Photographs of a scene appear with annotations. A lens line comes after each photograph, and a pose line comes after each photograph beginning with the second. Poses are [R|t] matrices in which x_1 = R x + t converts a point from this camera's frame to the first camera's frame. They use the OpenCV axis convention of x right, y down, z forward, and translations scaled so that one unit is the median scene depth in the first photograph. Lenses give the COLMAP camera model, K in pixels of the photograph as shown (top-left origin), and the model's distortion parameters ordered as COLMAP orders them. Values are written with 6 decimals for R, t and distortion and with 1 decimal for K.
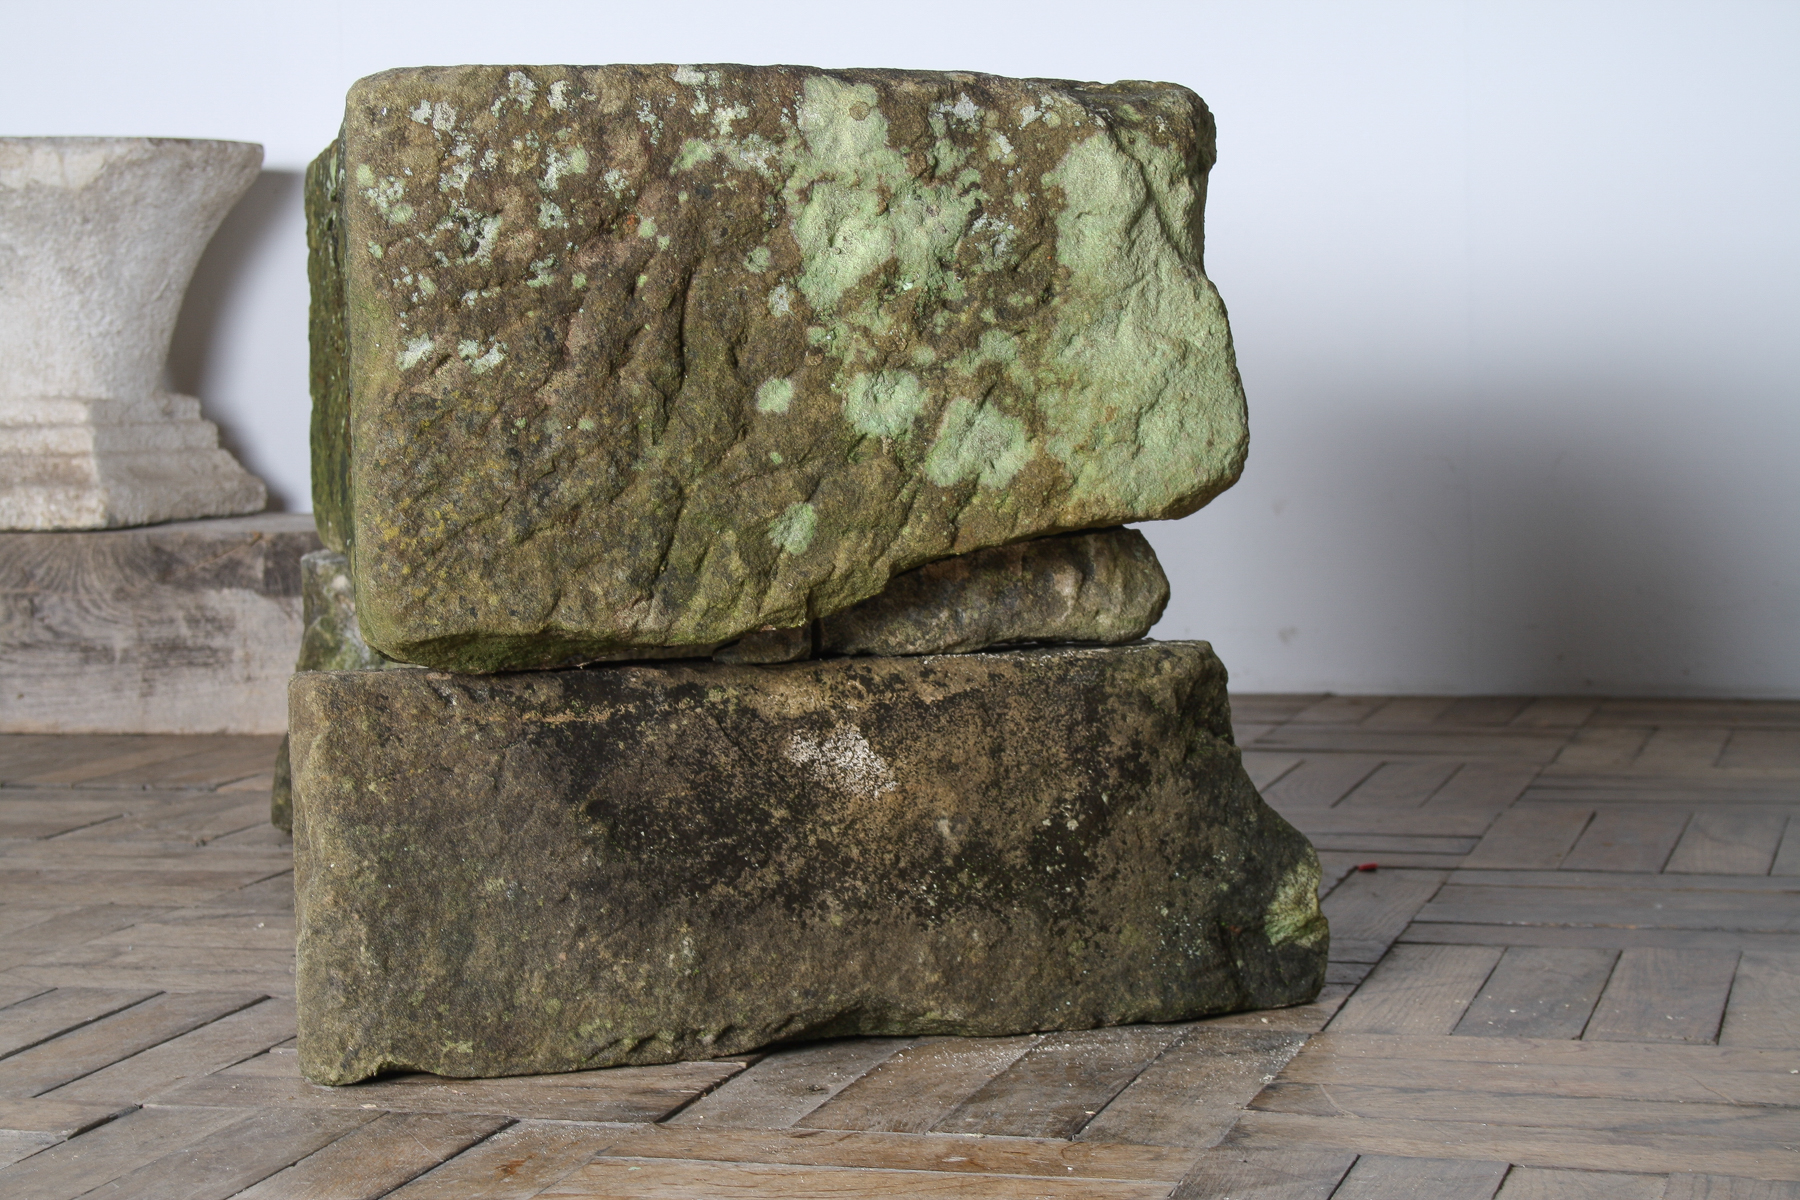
lens RADIAL K [[3414.1, 0, 879.3], [0, 3414.1, 620.6], [0, 0, 1]] dist [0.056404, 0.000000]
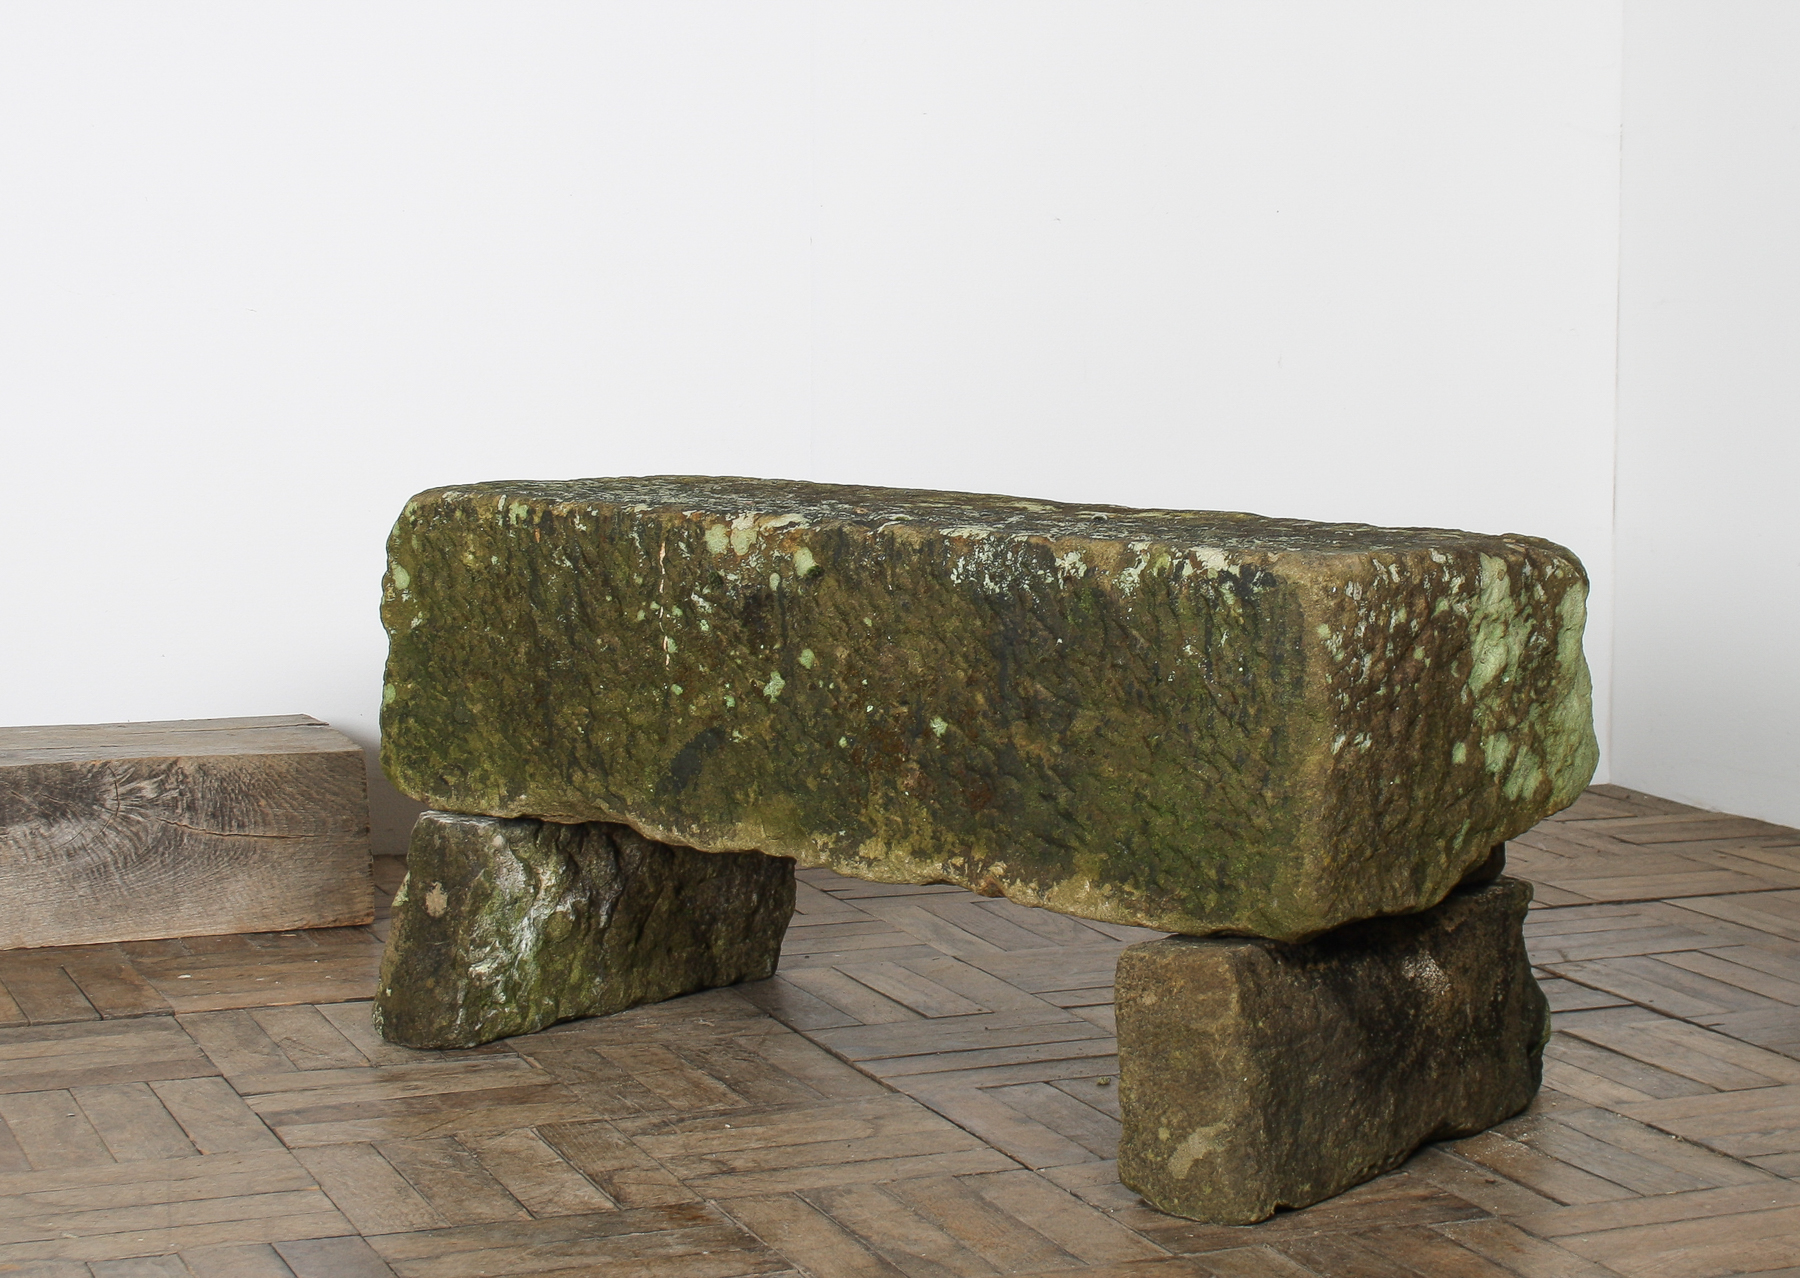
lens RADIAL K [[3434.2, 0, 962.8], [0, 3434.2, 593.8], [0, 0, 1]] dist [-0.057733, 0.000000]
pose [[0.765512, -0.028724, 0.642780, -1.201837], [0.027853, 0.999546, 0.011496, -0.160463], [-0.642819, 0.009103, 0.765964, -0.075778]]
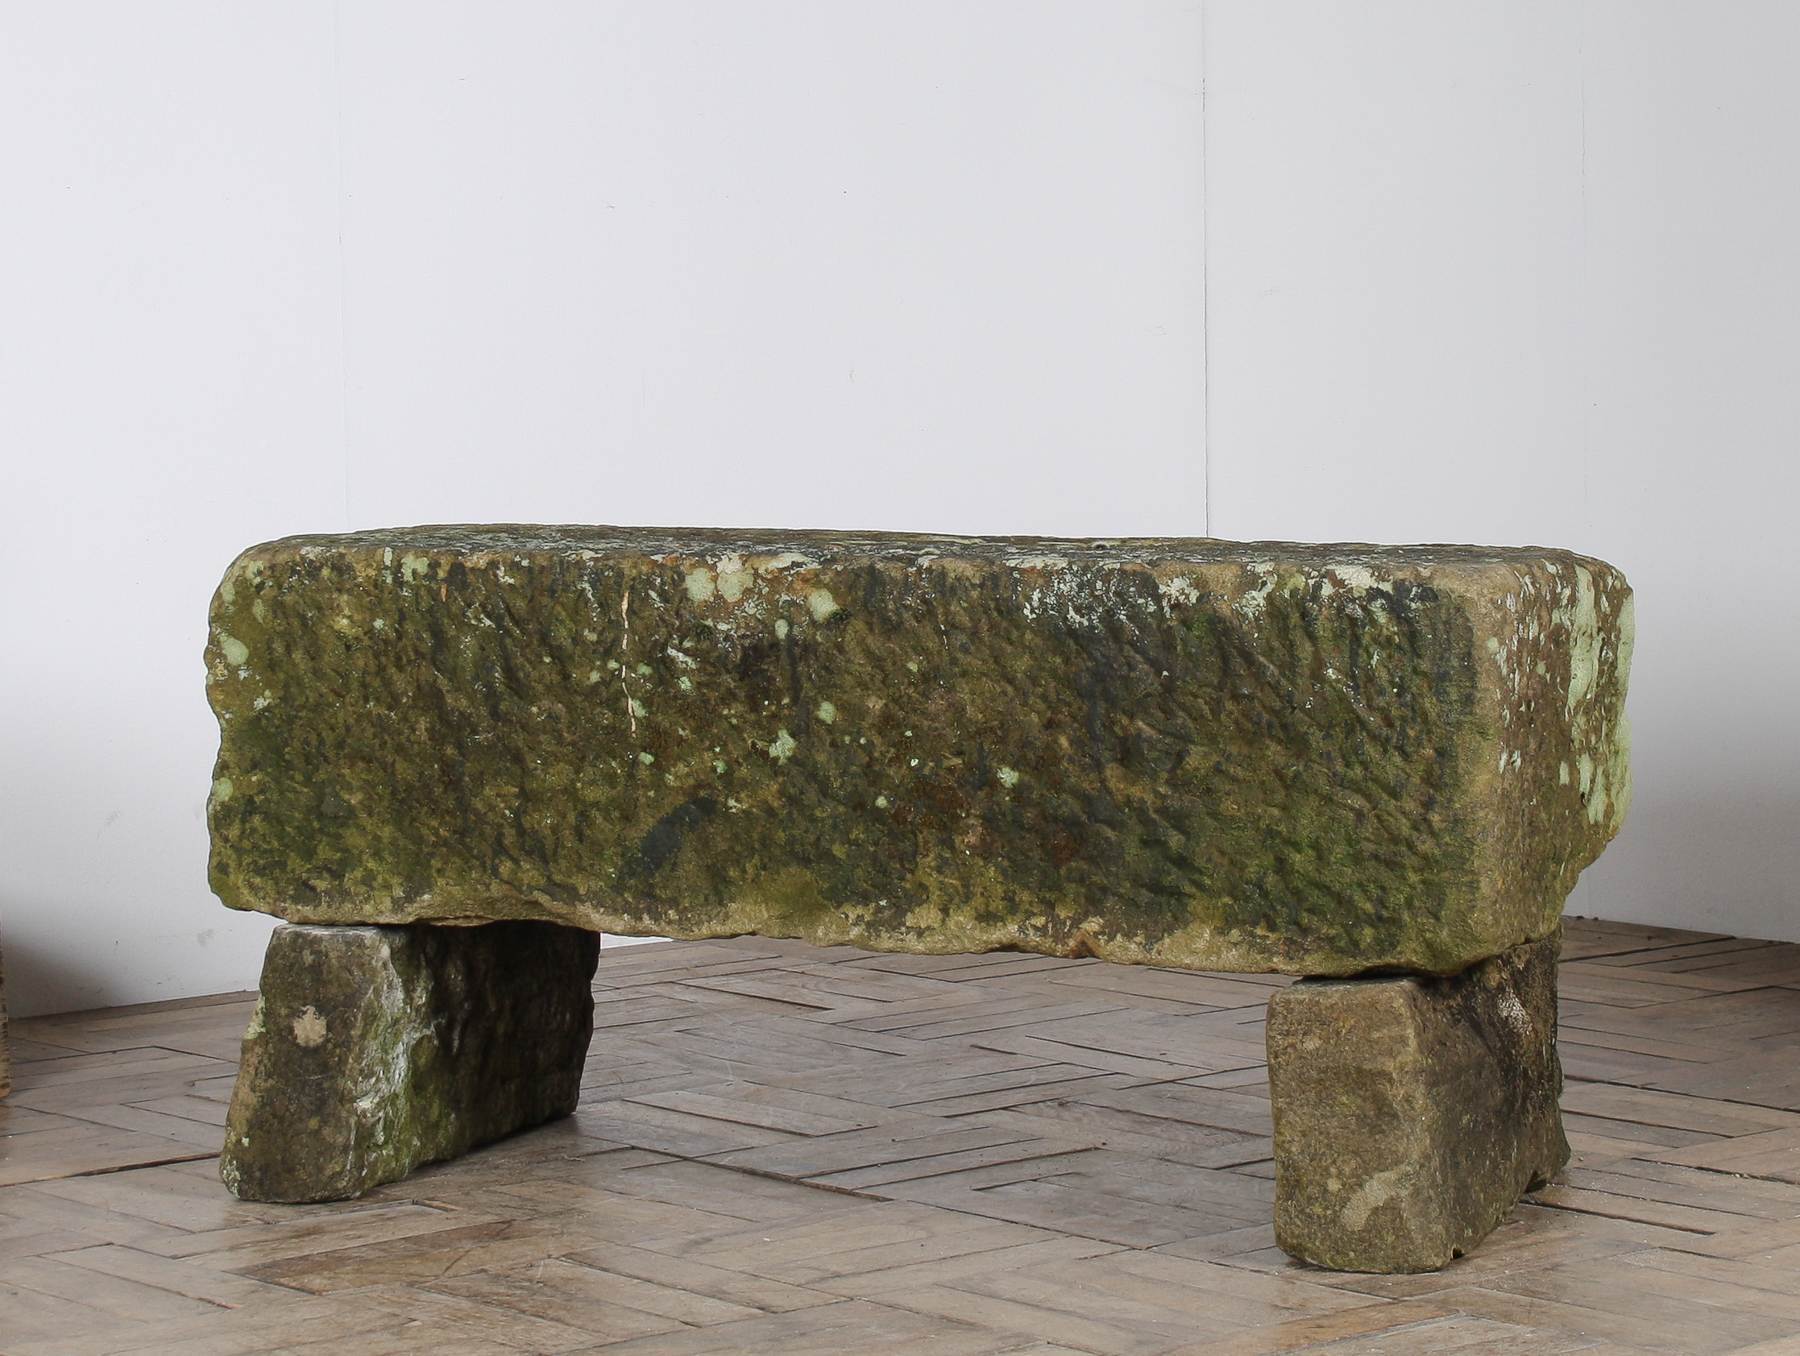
lens RADIAL K [[5288.2, 0, 906.1], [0, 5288.2, 667.1], [0, 0, 1]] dist [0.018760, 0.000000]
pose [[0.535372, -0.048446, 0.843226, -2.113215], [0.069375, 0.997502, 0.013263, -0.159996], [-0.841762, 0.051398, 0.537396, -0.021027]]
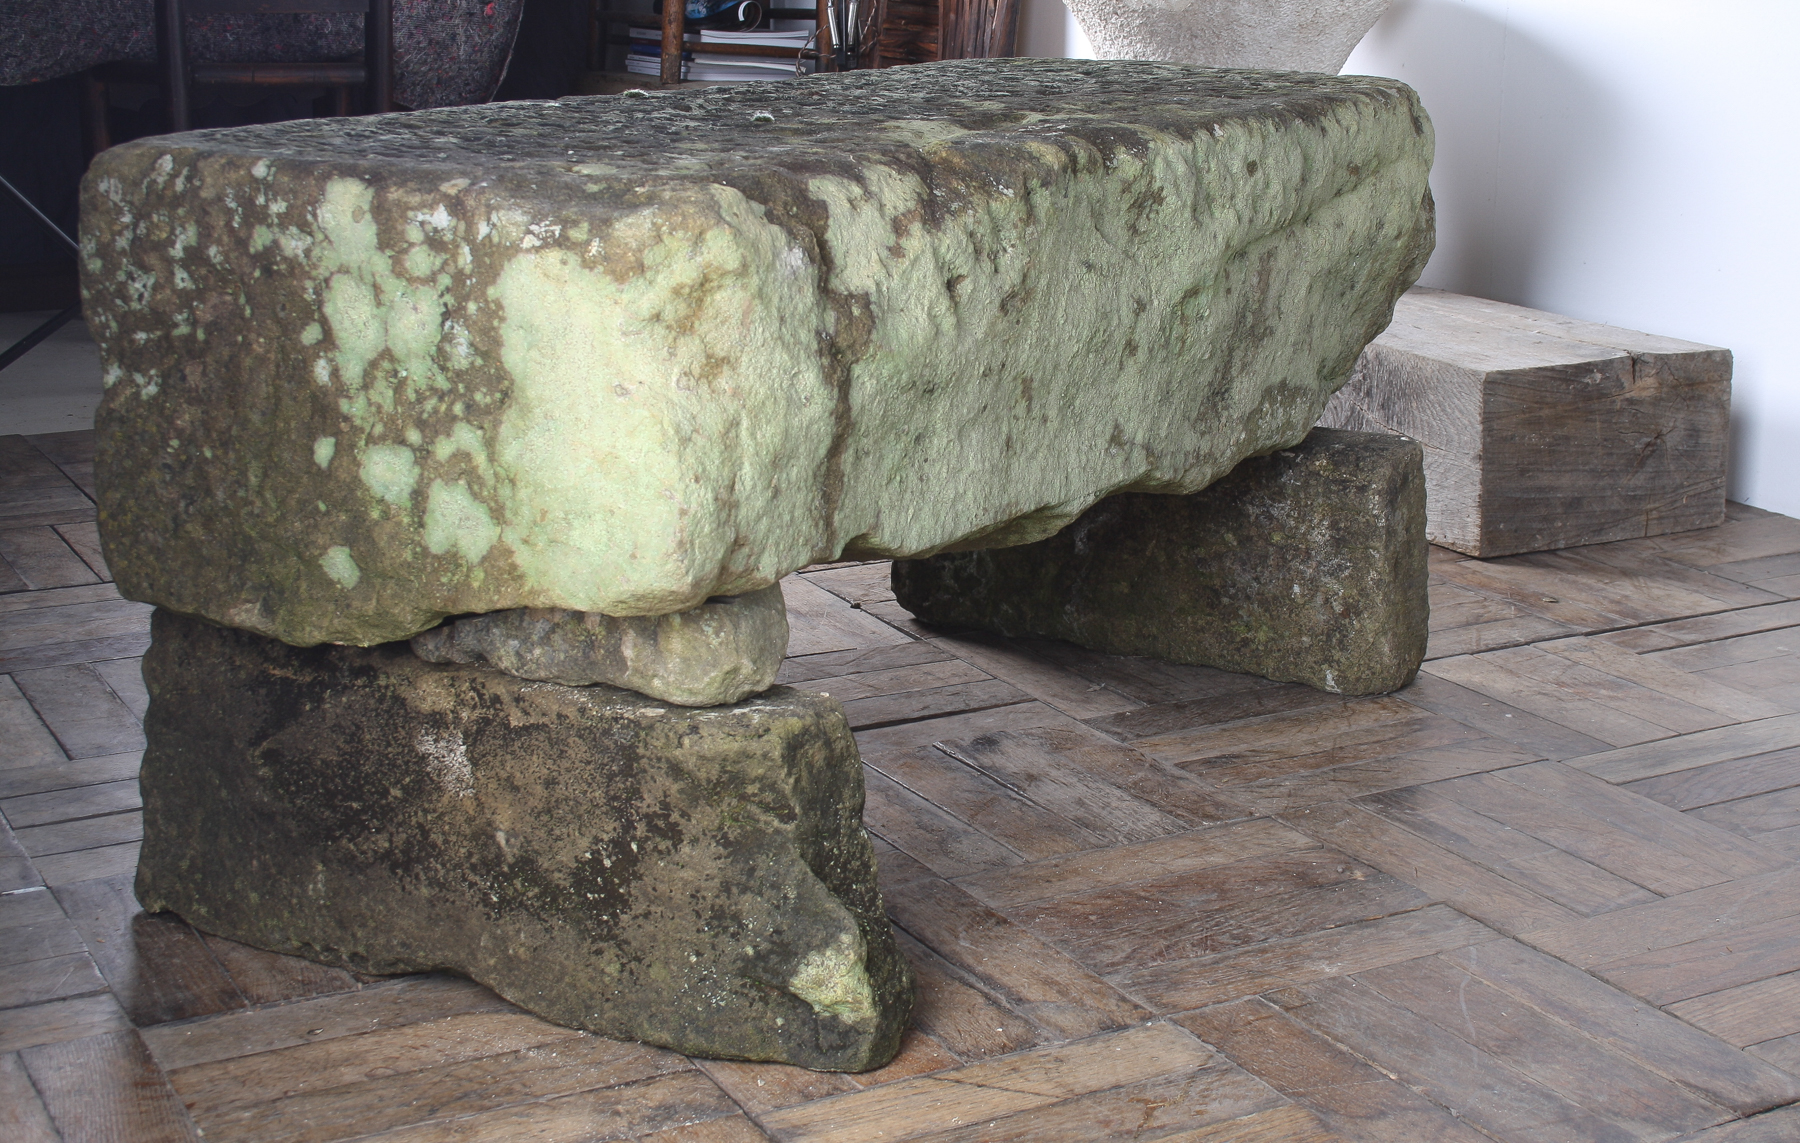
lens RADIAL K [[2651.3, 0, 989.3], [0, 2651.3, 564.8], [0, 0, 1]] dist [-0.020190, 0.000000]
pose [[0.727504, 0.196336, -0.657412, 0.704040], [-0.084939, 0.976584, 0.197661, -0.217417], [0.680826, -0.087959, 0.727145, 0.489465]]
